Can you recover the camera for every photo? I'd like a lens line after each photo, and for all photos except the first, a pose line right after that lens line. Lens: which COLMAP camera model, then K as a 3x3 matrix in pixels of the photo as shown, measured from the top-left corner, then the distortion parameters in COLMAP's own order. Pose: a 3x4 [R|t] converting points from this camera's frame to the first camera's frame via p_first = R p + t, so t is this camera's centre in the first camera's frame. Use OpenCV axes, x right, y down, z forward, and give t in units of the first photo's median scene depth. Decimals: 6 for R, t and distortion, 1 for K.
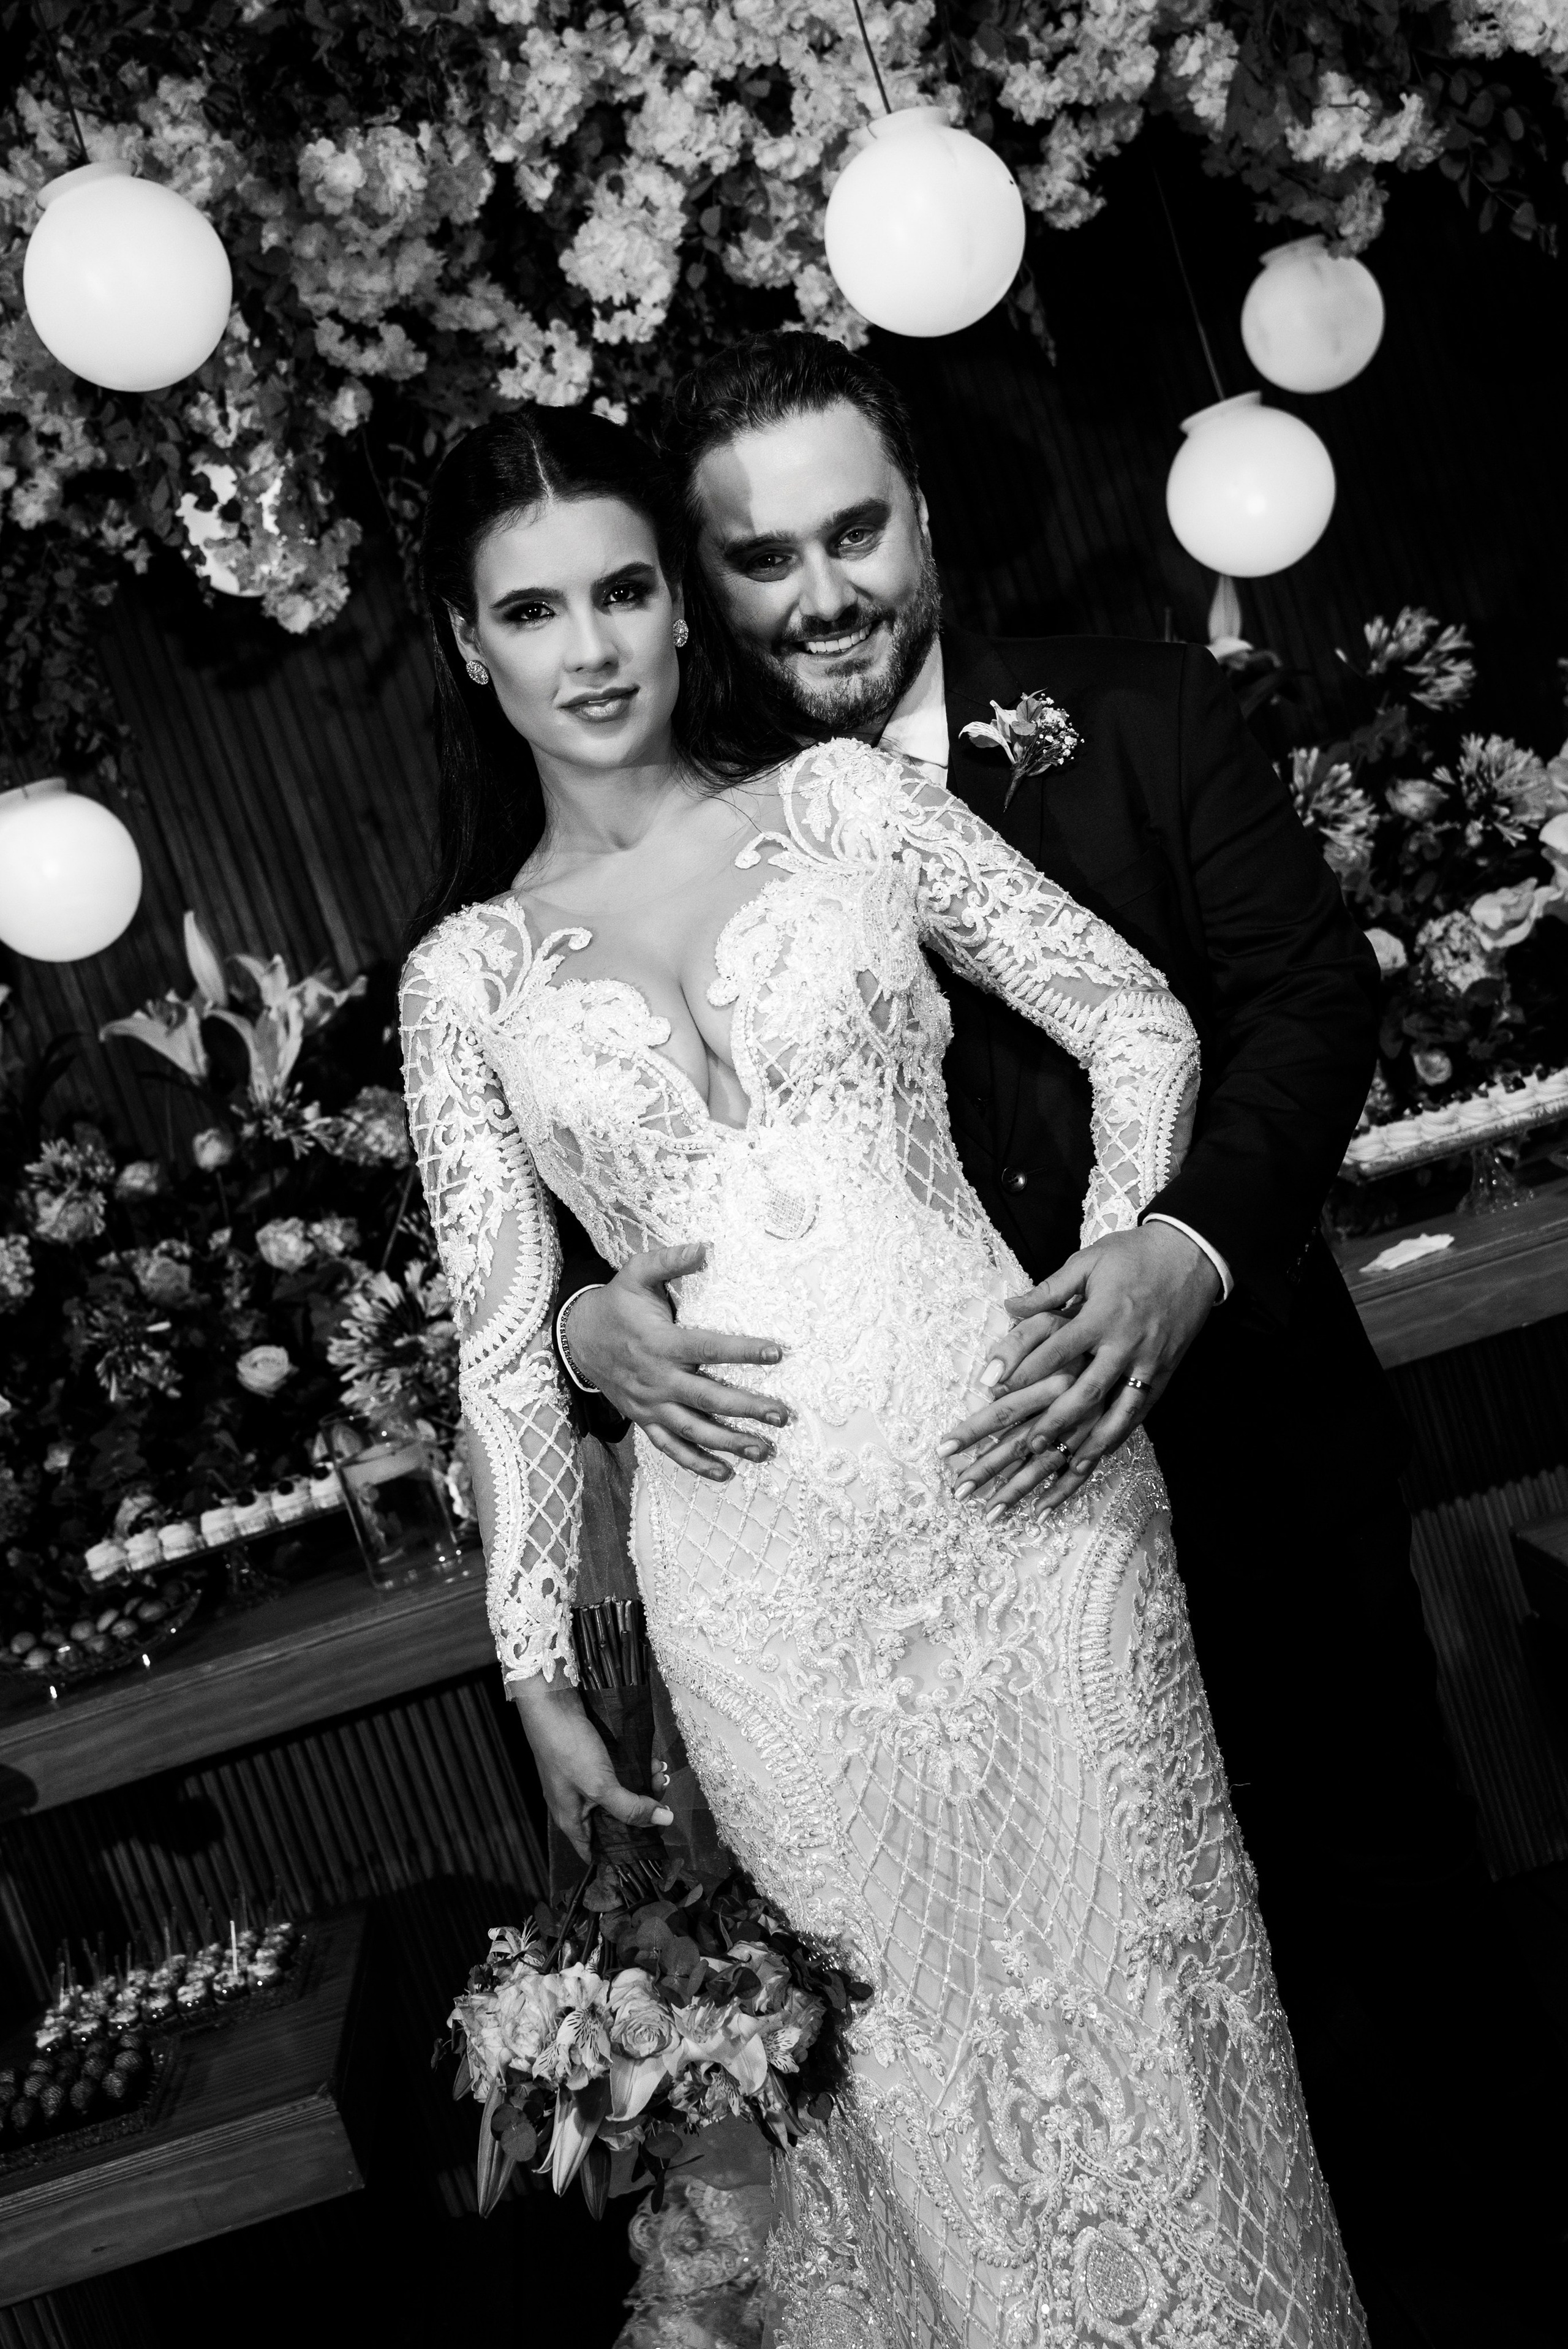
lens RADIAL K [[2966.9, 0, 753.1], [0, 2966.9, 1287.3], [0, 0, 1]] dist [-0.004935, 0.000000]
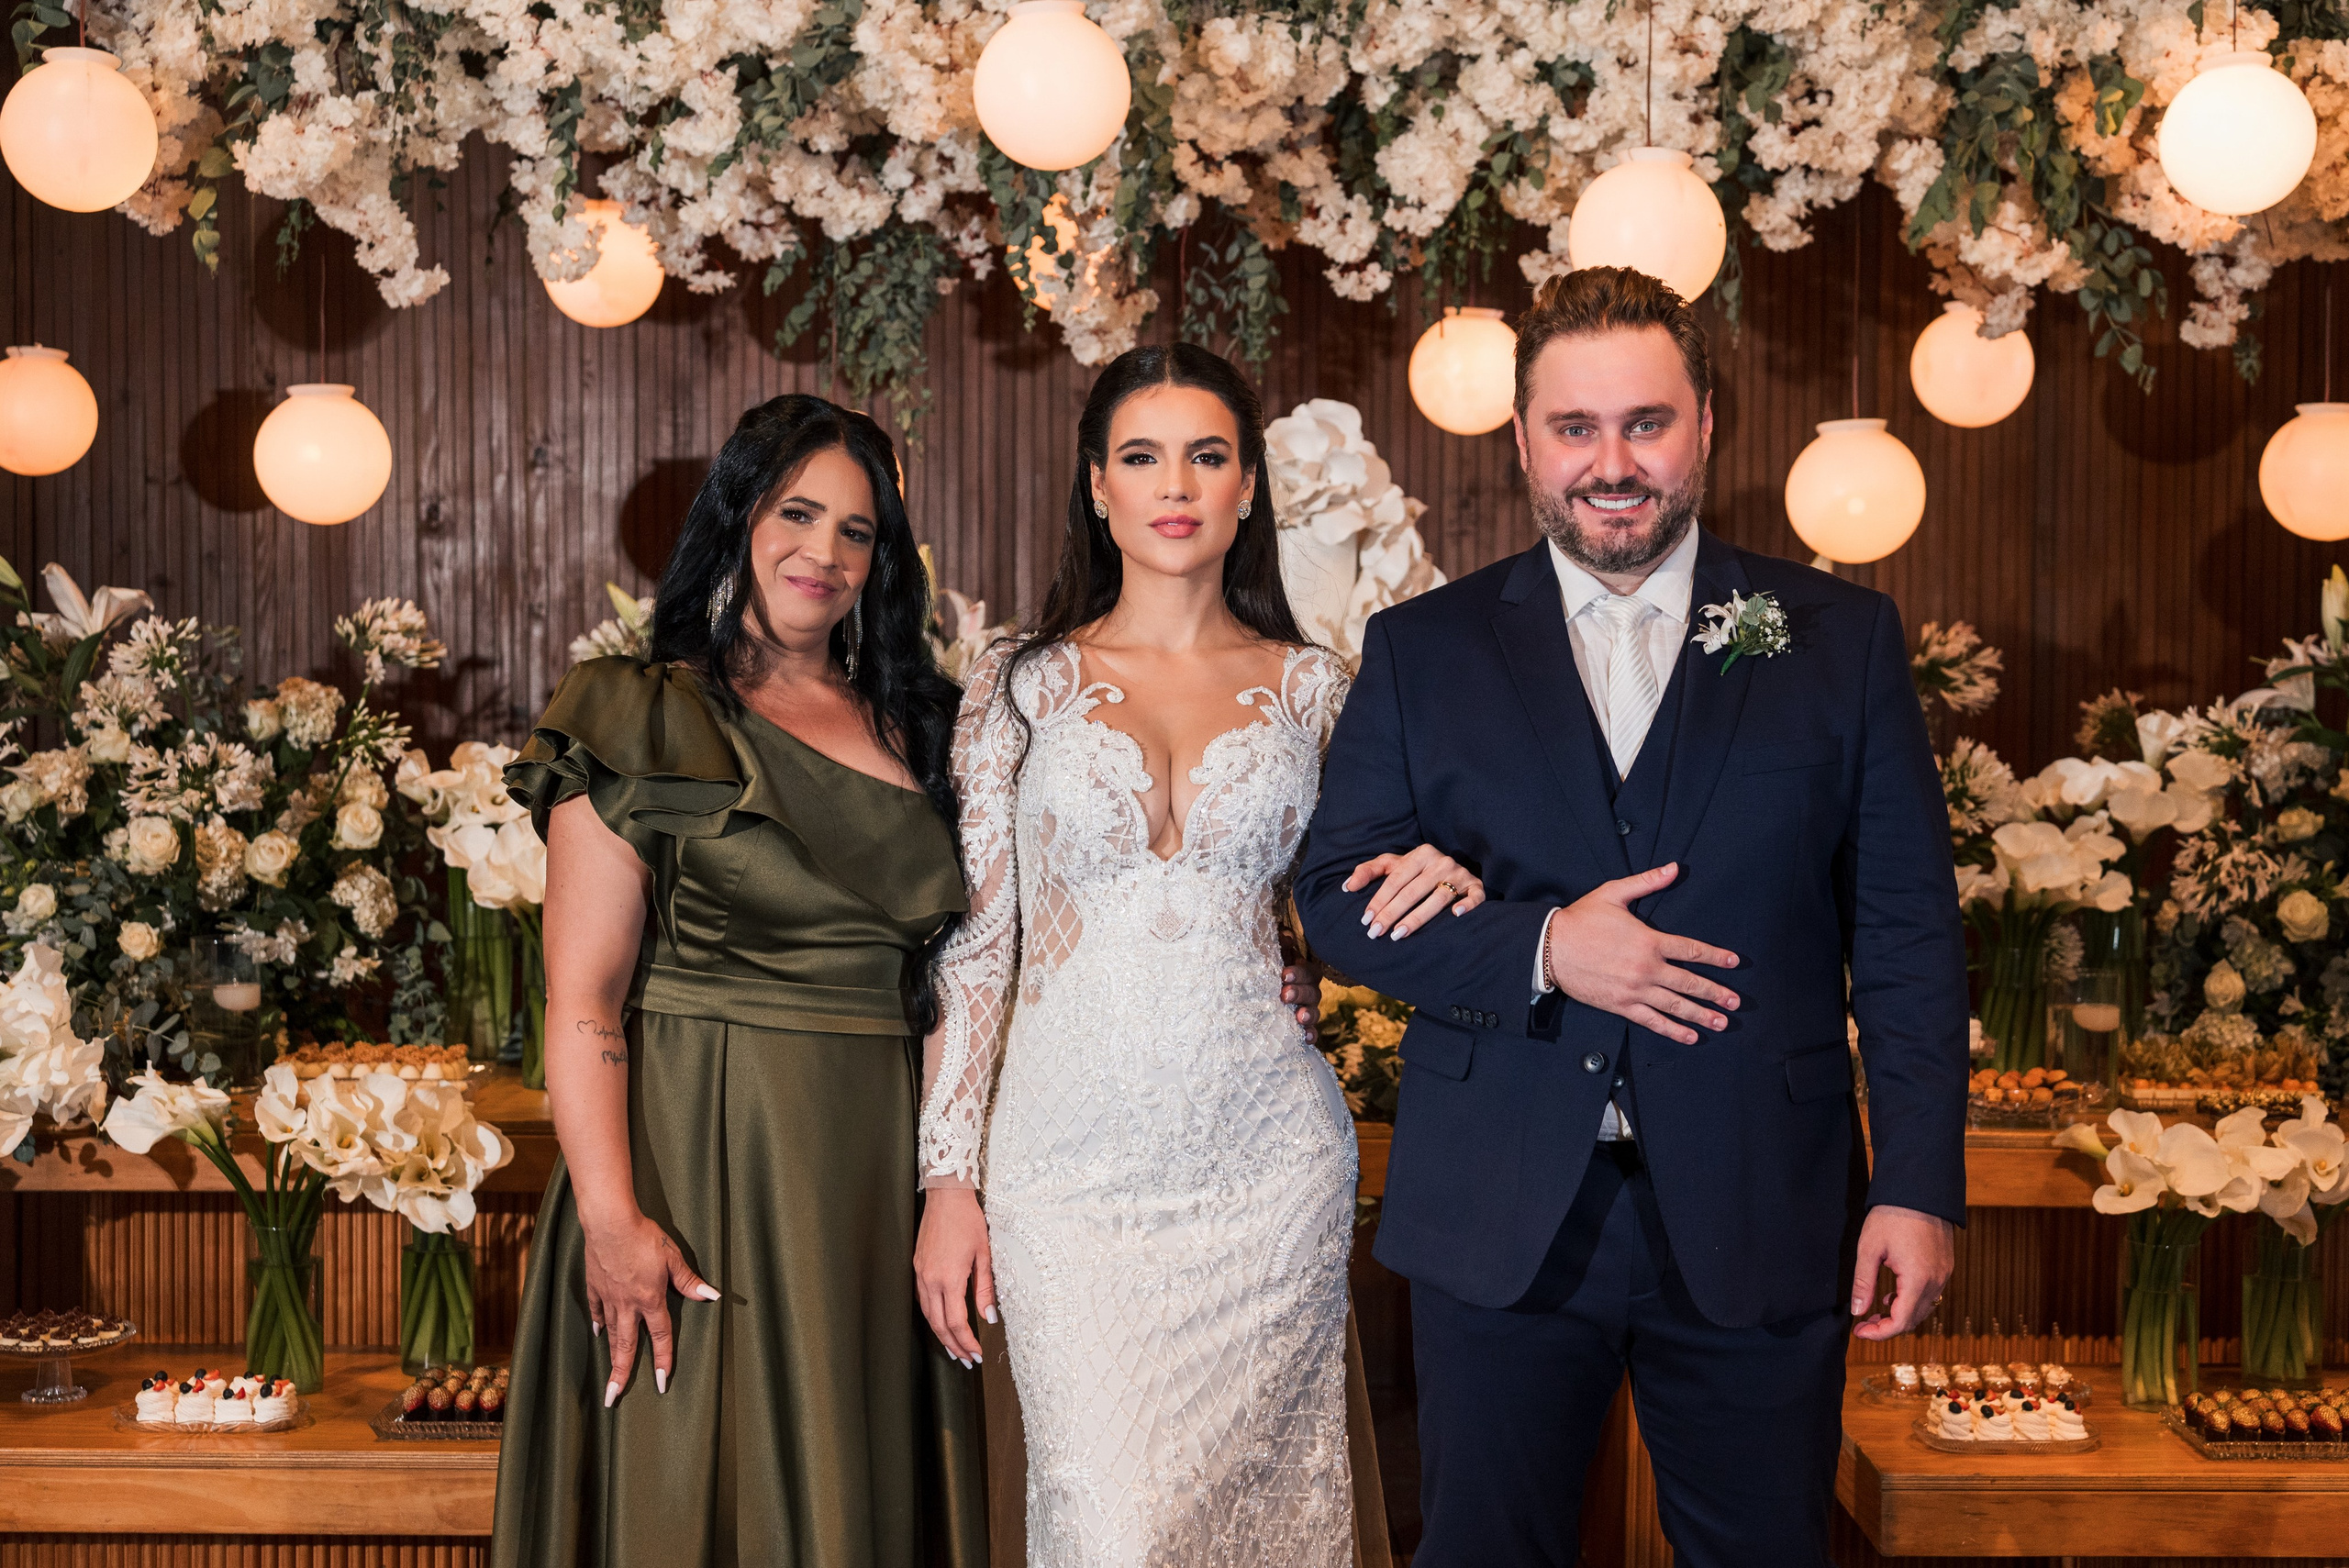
lens RADIAL K [[3184.8, 0, 1230.0], [0, 3184.8, 780.1], [0, 0, 1]] dist [0.008671, 0.000000]
pose [[0.948259, 0.314636, -0.042528, 0.016654], [-0.317136, 0.945037, -0.079567, 0.031674], [0.015155, 0.088937, 0.995922, -0.321080]]
